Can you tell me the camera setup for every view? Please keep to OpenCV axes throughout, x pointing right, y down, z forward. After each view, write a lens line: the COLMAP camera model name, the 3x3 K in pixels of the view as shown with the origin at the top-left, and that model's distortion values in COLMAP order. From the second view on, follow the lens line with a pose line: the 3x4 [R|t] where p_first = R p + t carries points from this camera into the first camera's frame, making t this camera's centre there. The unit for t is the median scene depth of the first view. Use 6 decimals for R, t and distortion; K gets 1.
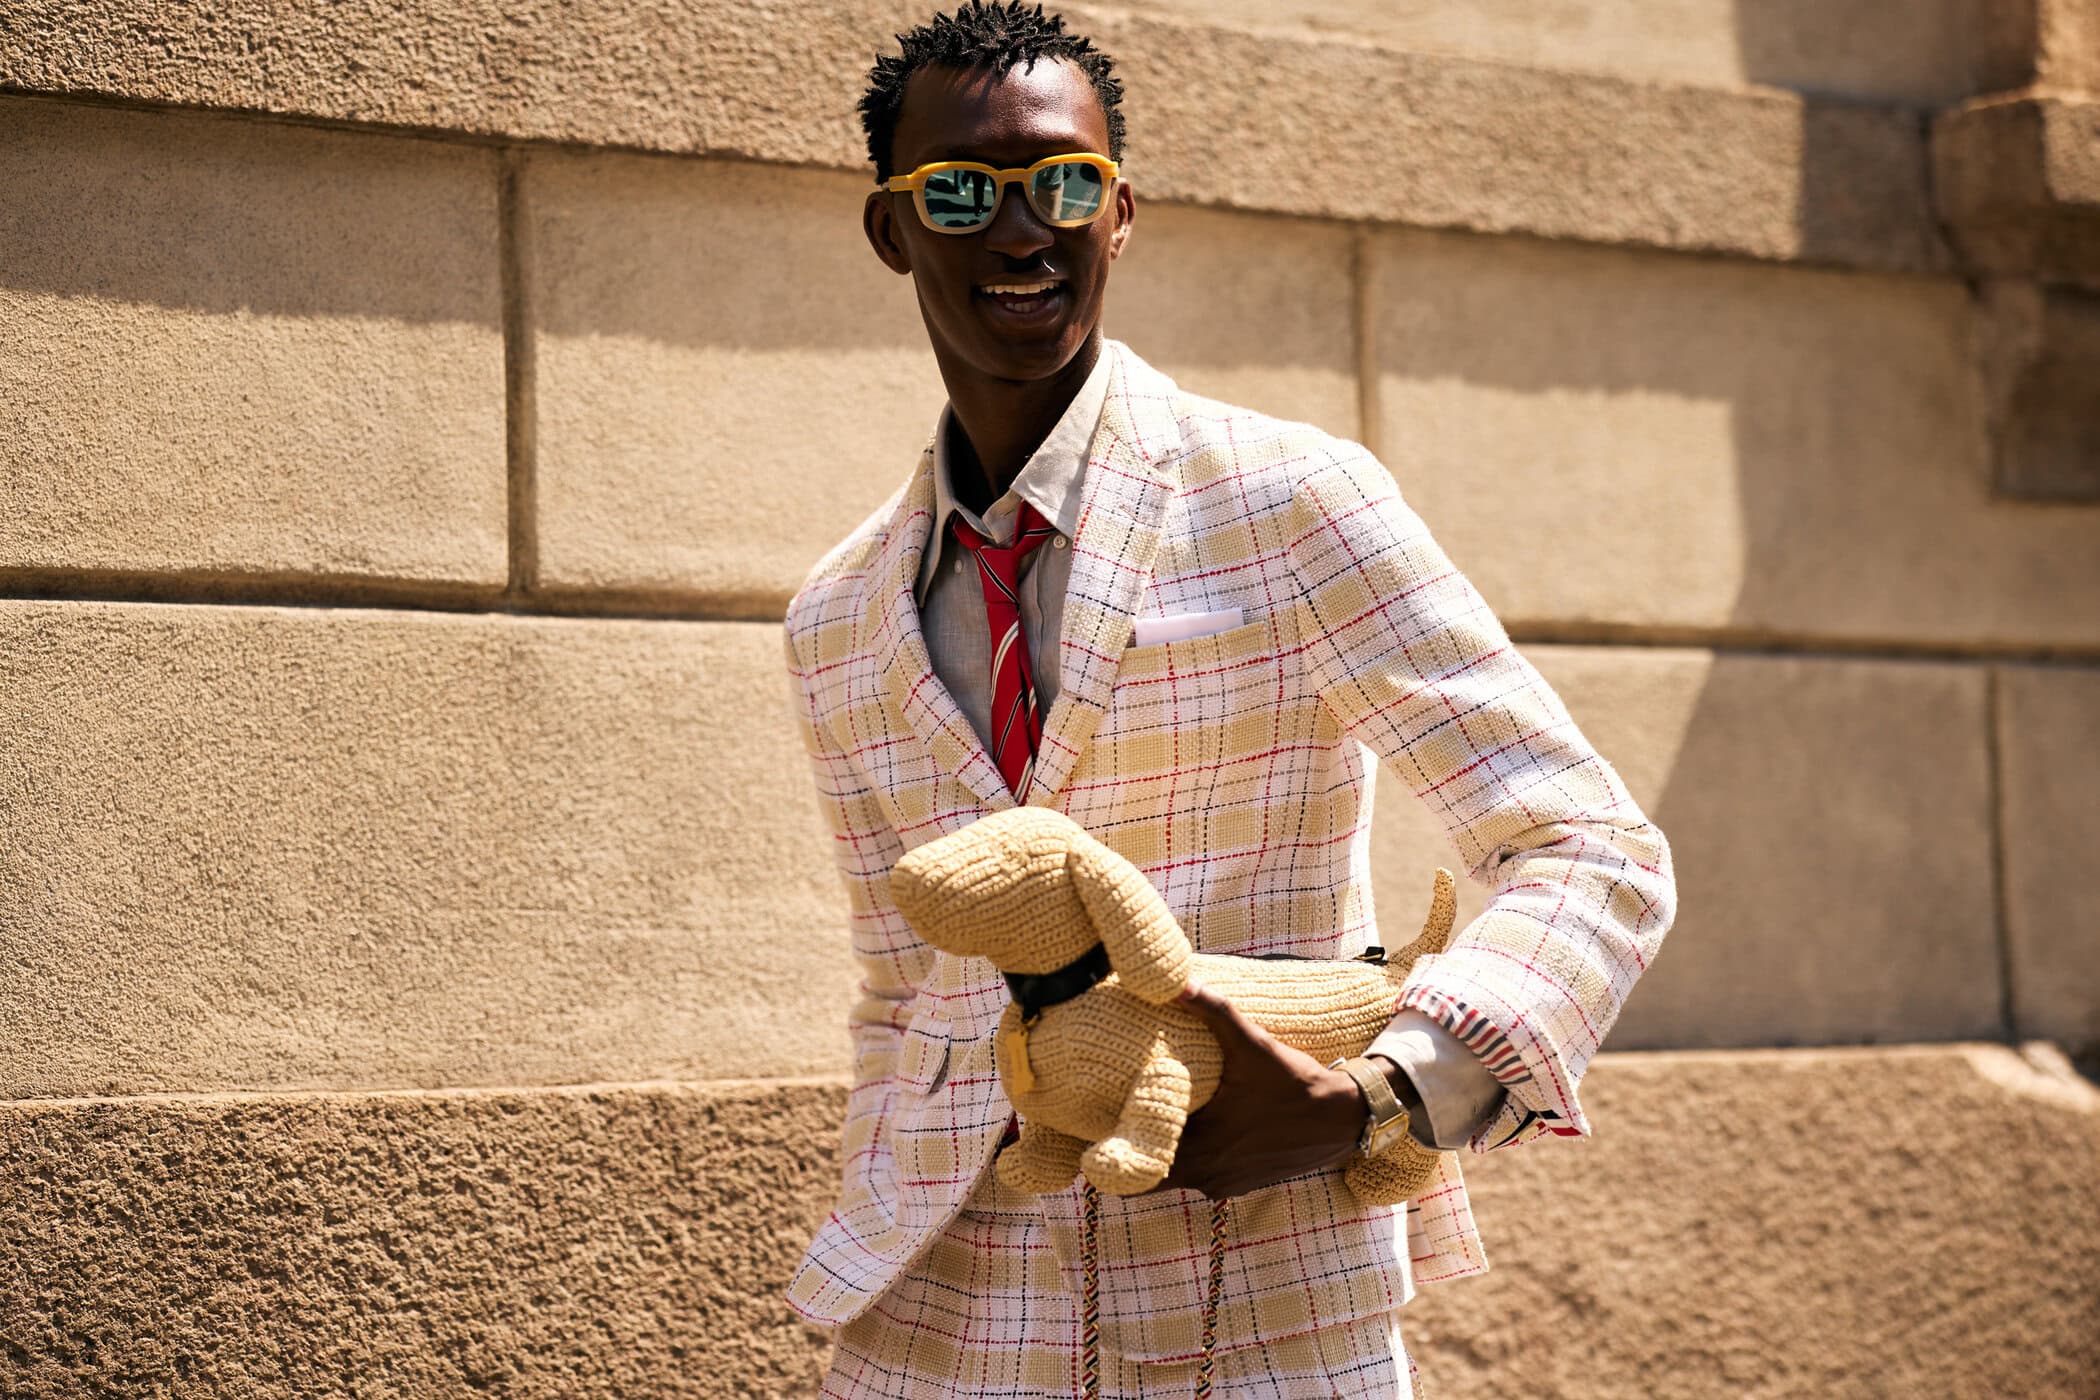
lens RADIAL K [[5221.2, 0, 1051.4], [0, 5221.2, 702.0], [0, 0, 1]] dist [0.039109, 0.000000]
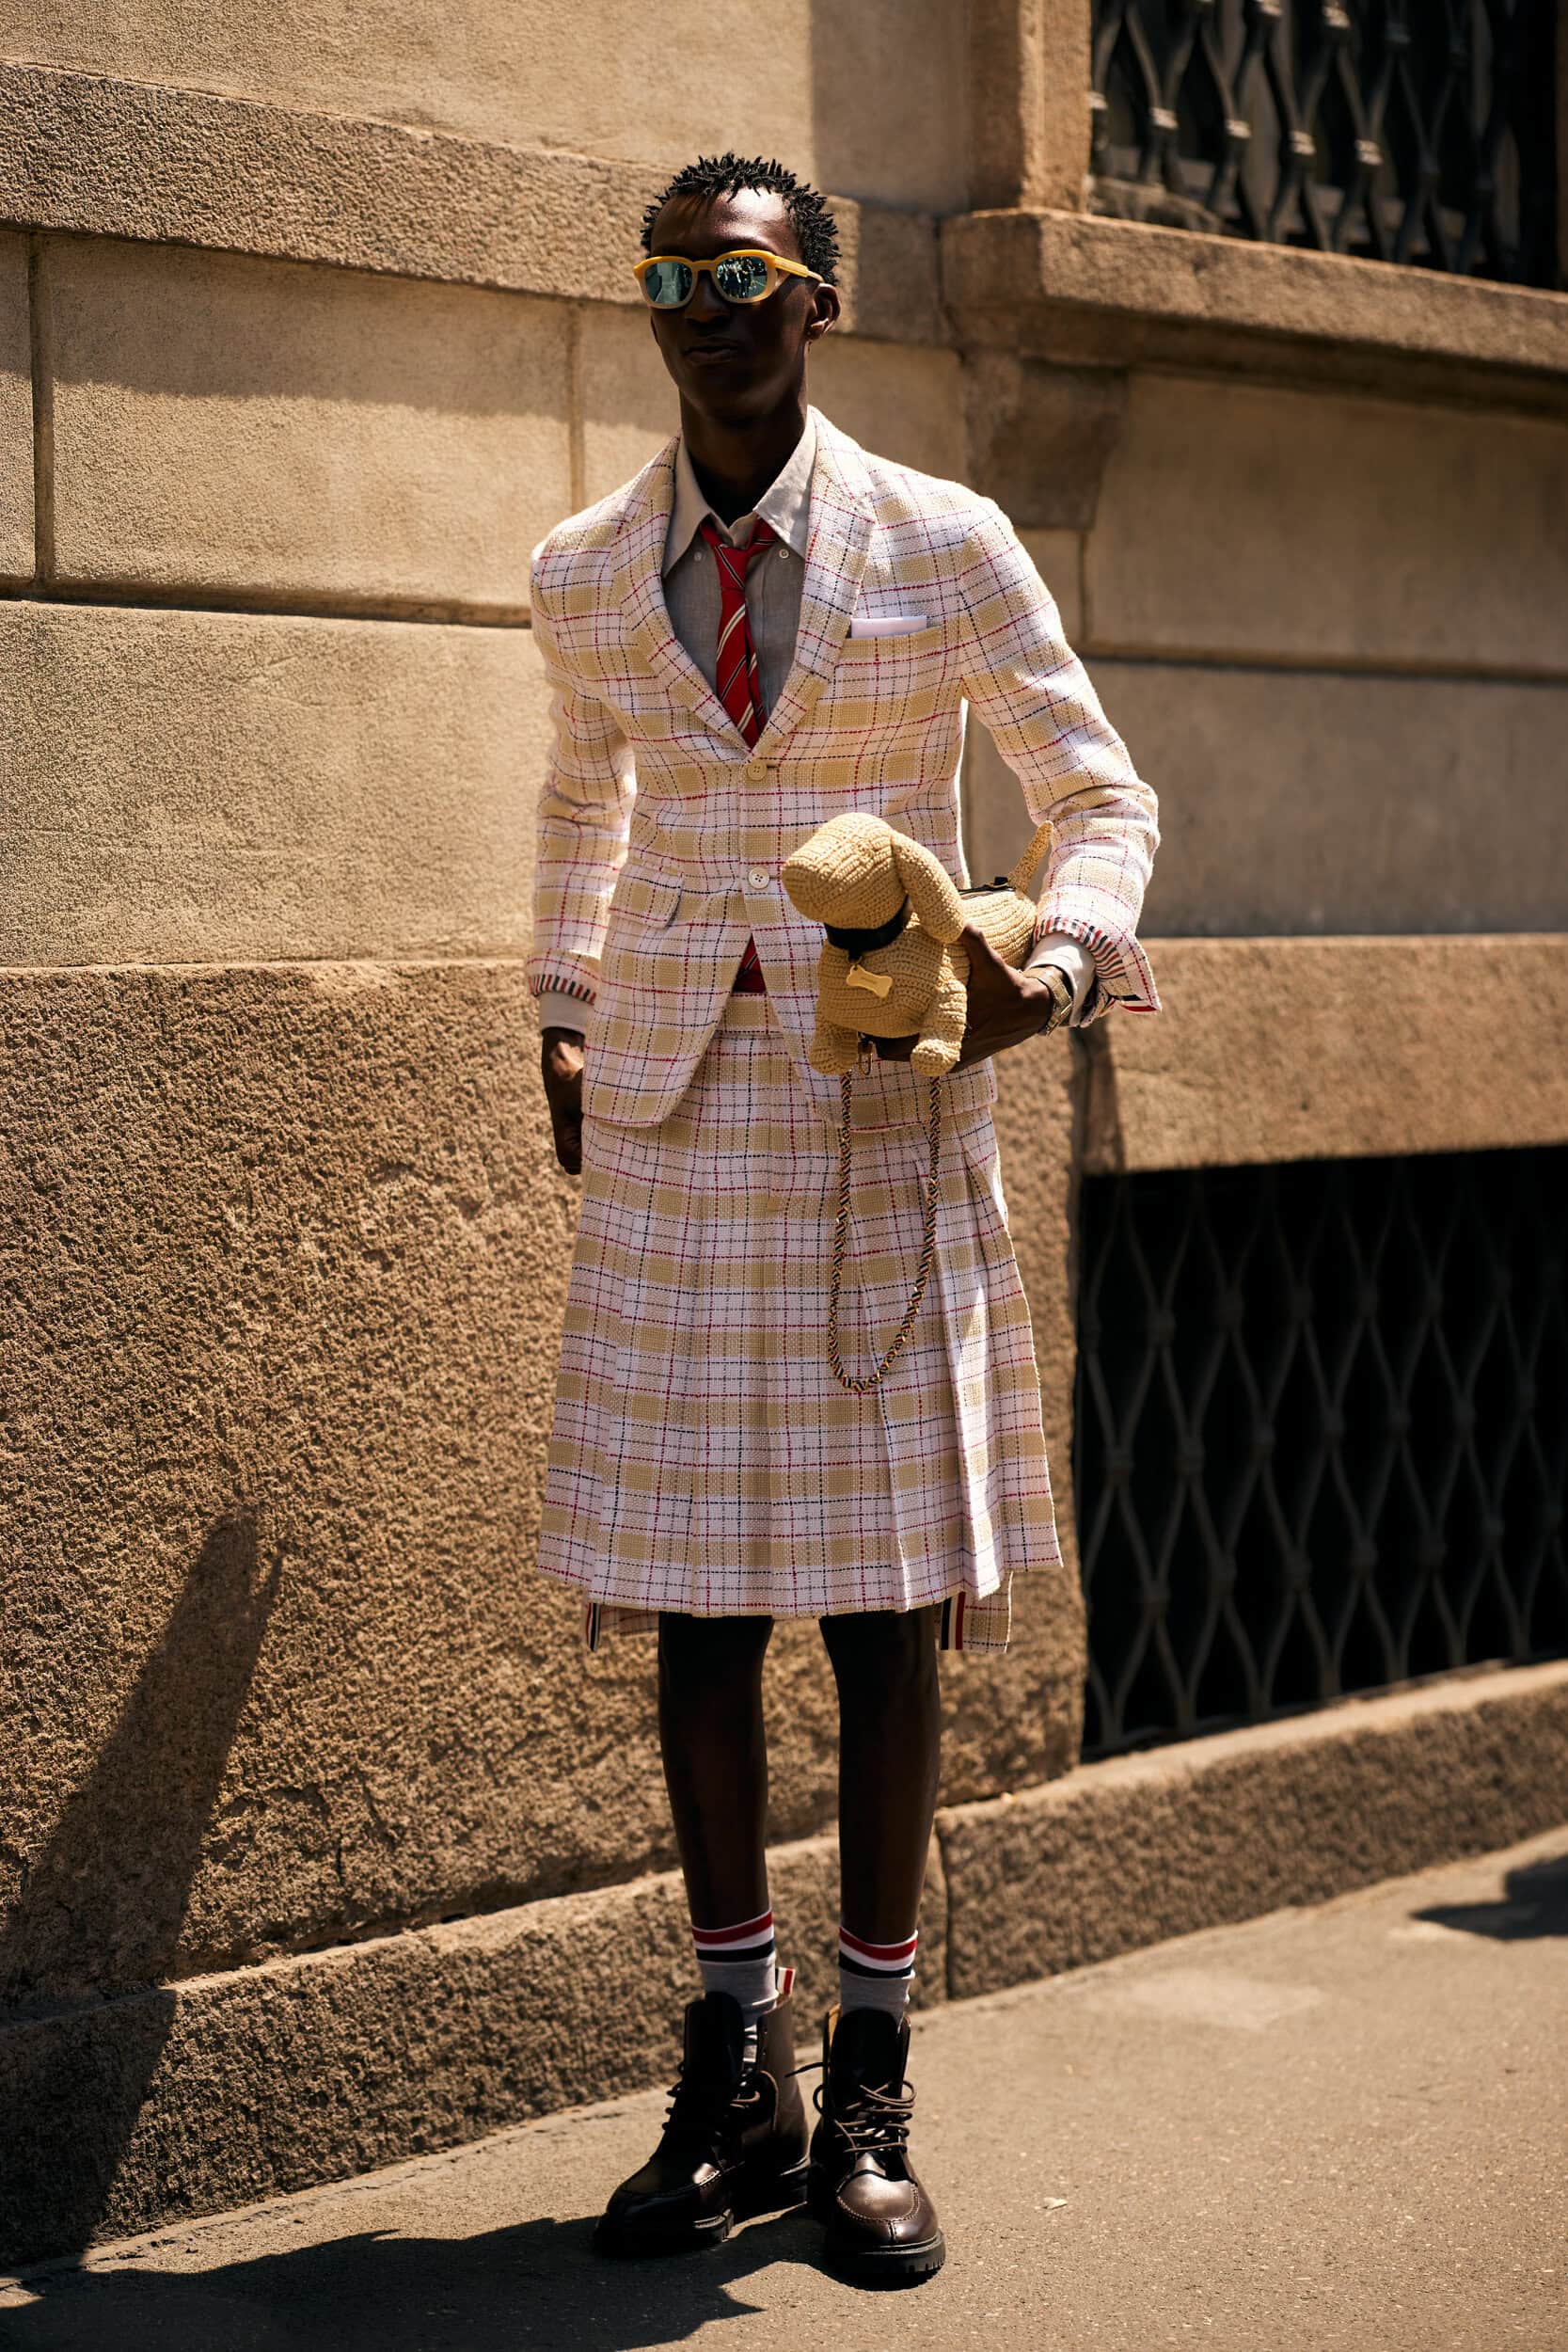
lens RADIAL K [[5847.1, 0, 782.5], [0, 5847.1, 1175.0], [0, 0, 1]] dist [0.039109, 0.000000]
pose [[0.953238, -0.008036, 0.302115, -0.362845], [-0.019118, 0.996041, 0.086818, -0.004601], [-0.301616, -0.088534, 0.949310, -0.434122]]
